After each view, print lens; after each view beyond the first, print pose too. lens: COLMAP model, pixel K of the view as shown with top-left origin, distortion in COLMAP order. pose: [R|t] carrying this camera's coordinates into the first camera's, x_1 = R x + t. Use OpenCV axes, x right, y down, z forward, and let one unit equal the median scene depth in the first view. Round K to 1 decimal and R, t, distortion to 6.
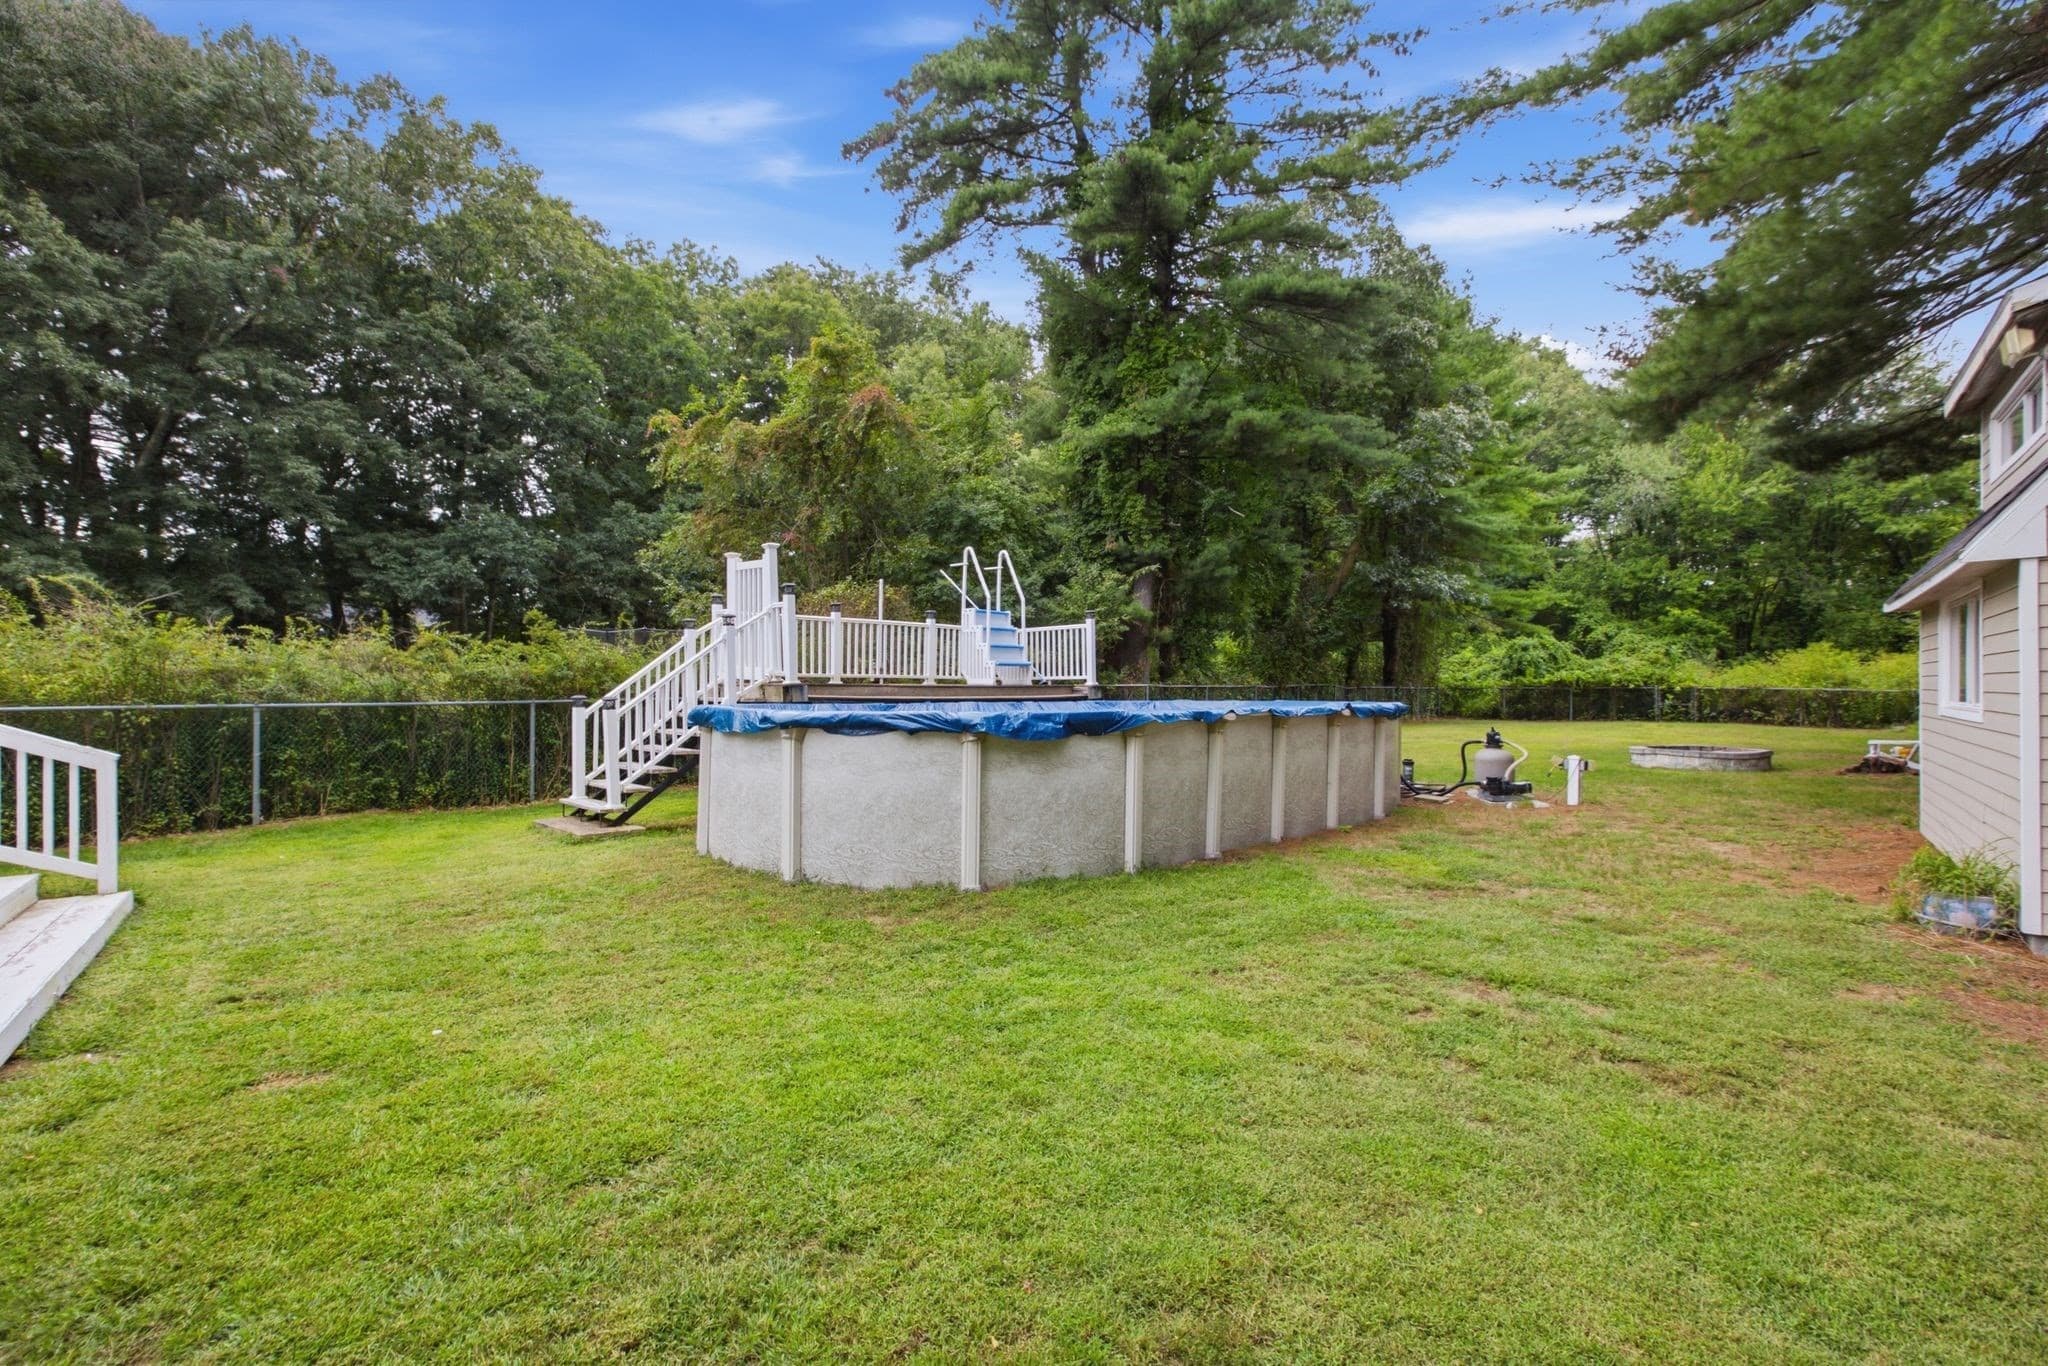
lens RADIAL K [[914.3, 0, 1024.0], [0, 914.3, 683.0], [0, 0, 1]] dist [0.000054, 0.000108]
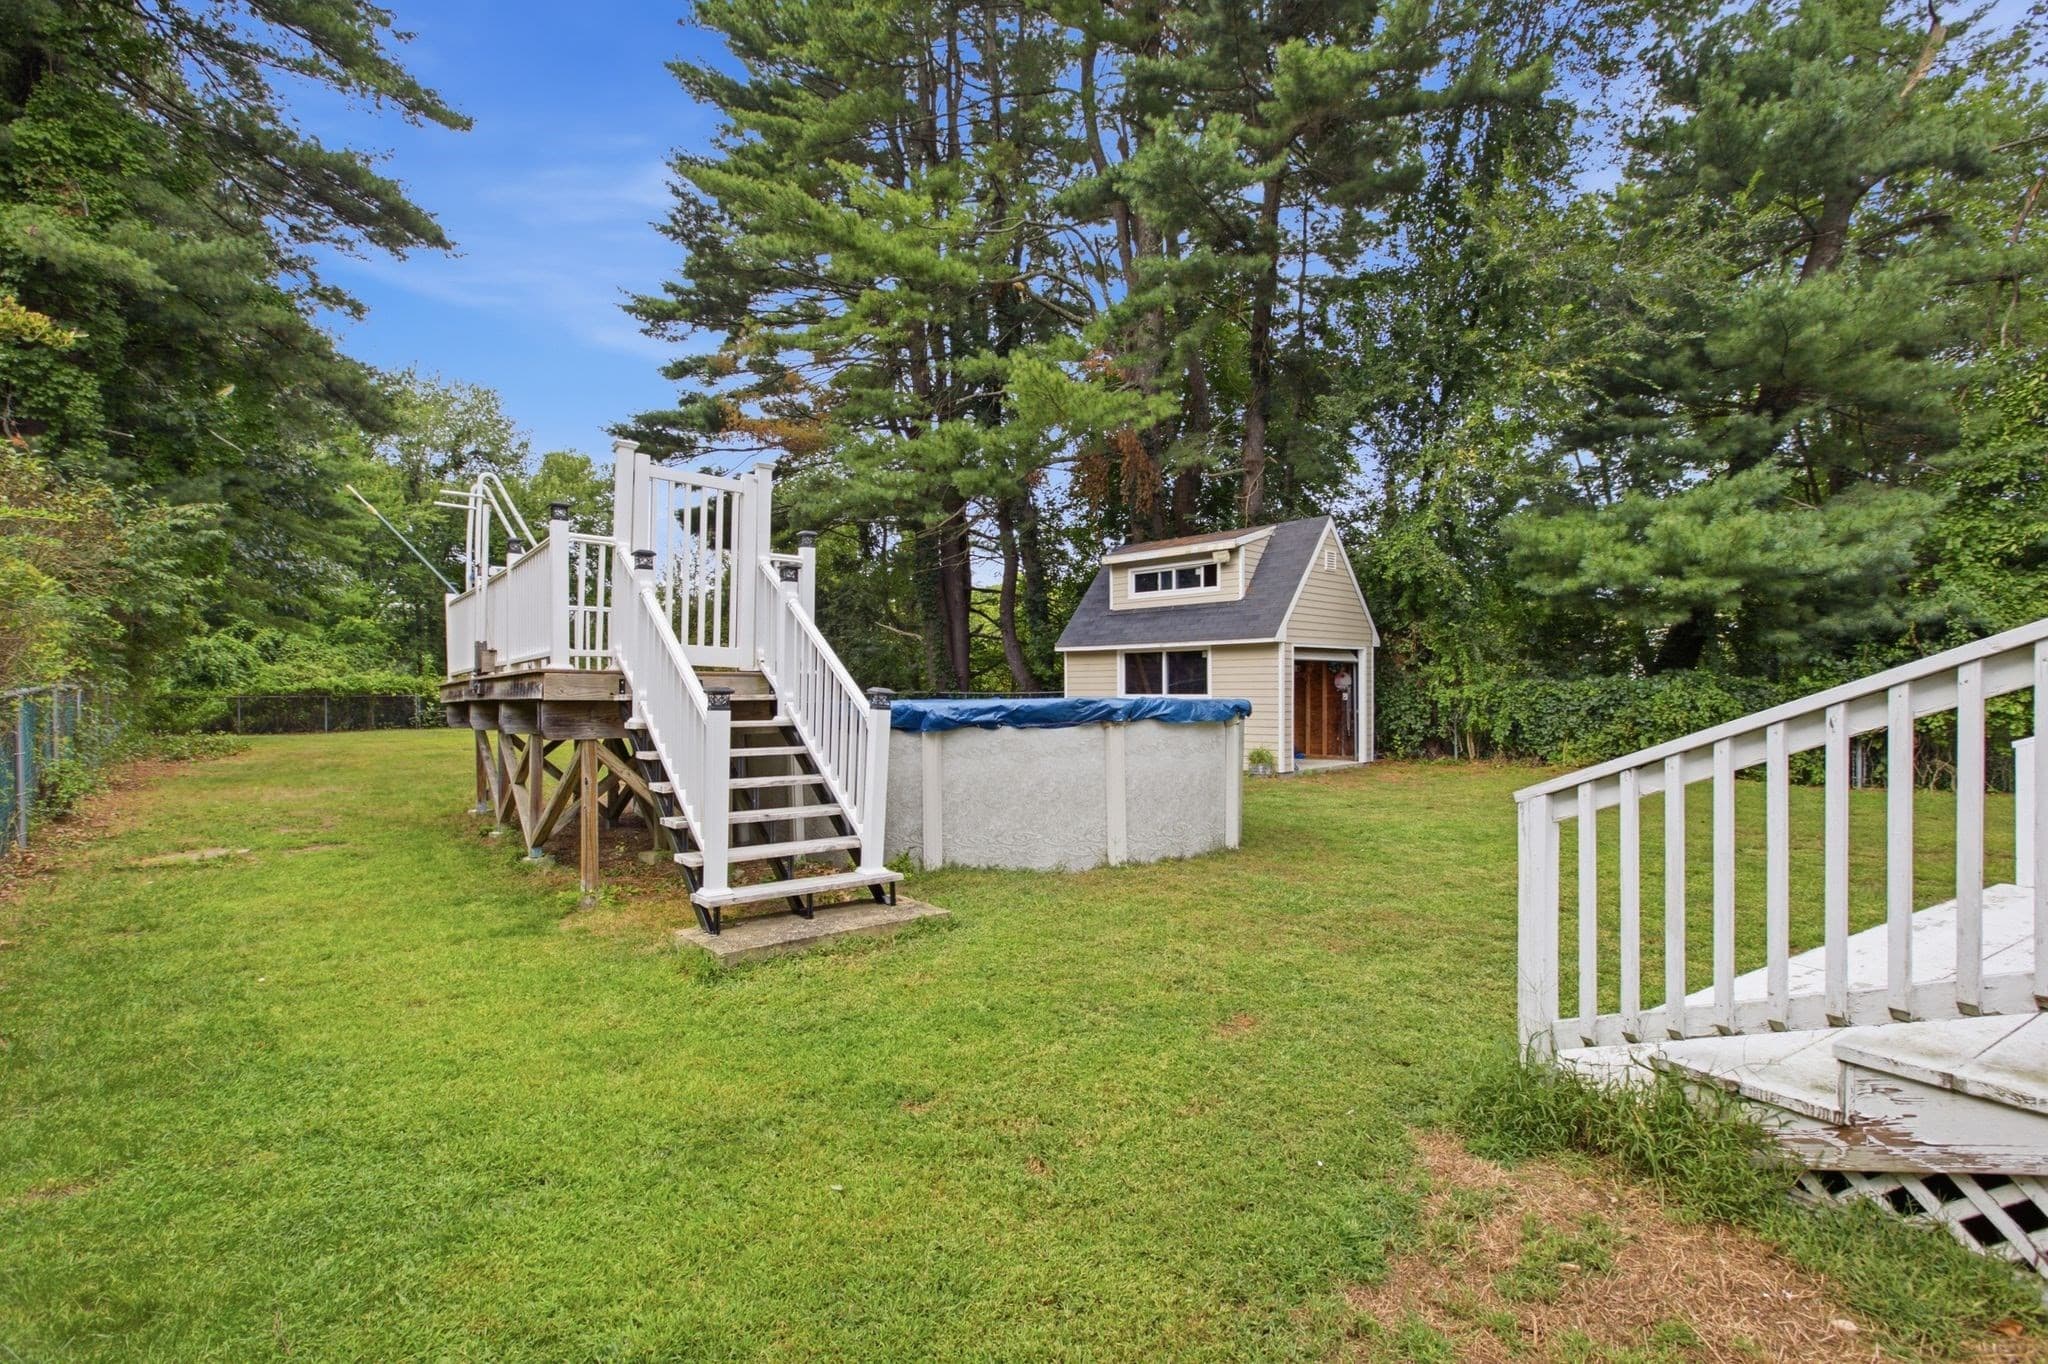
lens RADIAL K [[920.8, 0, 1022.0], [0, 920.8, 697.0], [0, 0, 1]] dist [0.002154, 0.000172]
pose [[0.096315, -0.001943, 0.995349, -0.408551], [0.001020, 0.999998, 0.001853, 0.007901], [-0.995350, 0.000837, 0.096317, 0.339405]]
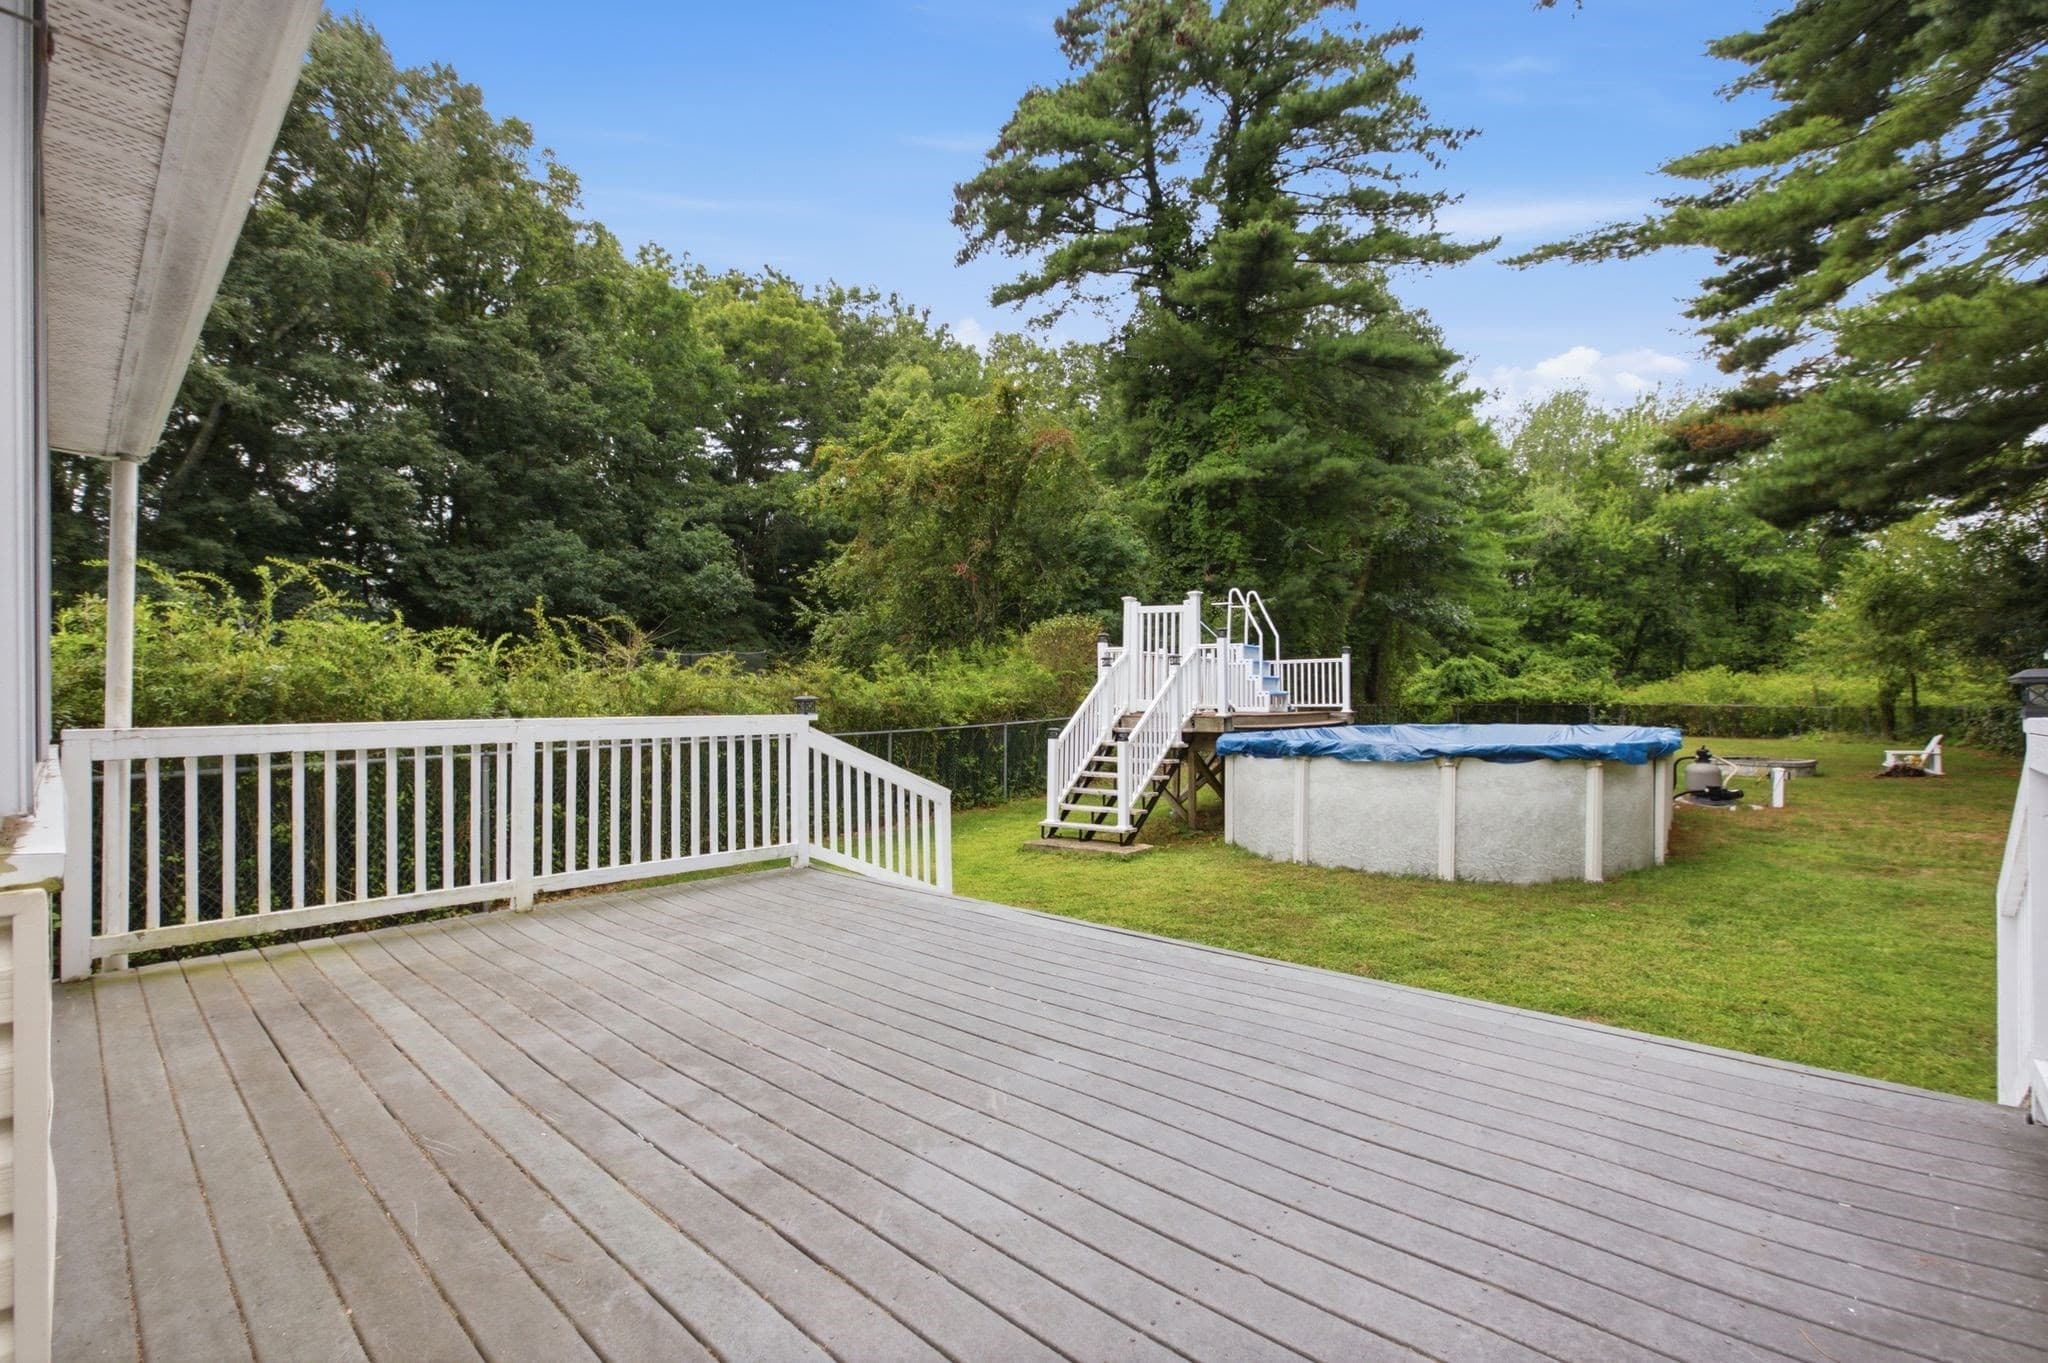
lens RADIAL K [[920.8, 0, 1022.0], [0, 920.8, 696.5], [0, 0, 1]] dist [0.002154, 0.000172]
pose [[0.987265, -0.003884, 0.159038, -0.295826], [0.004036, 0.999992, -0.000636, -0.010131], [-0.159034, 0.001270, 0.987272, -0.041262]]
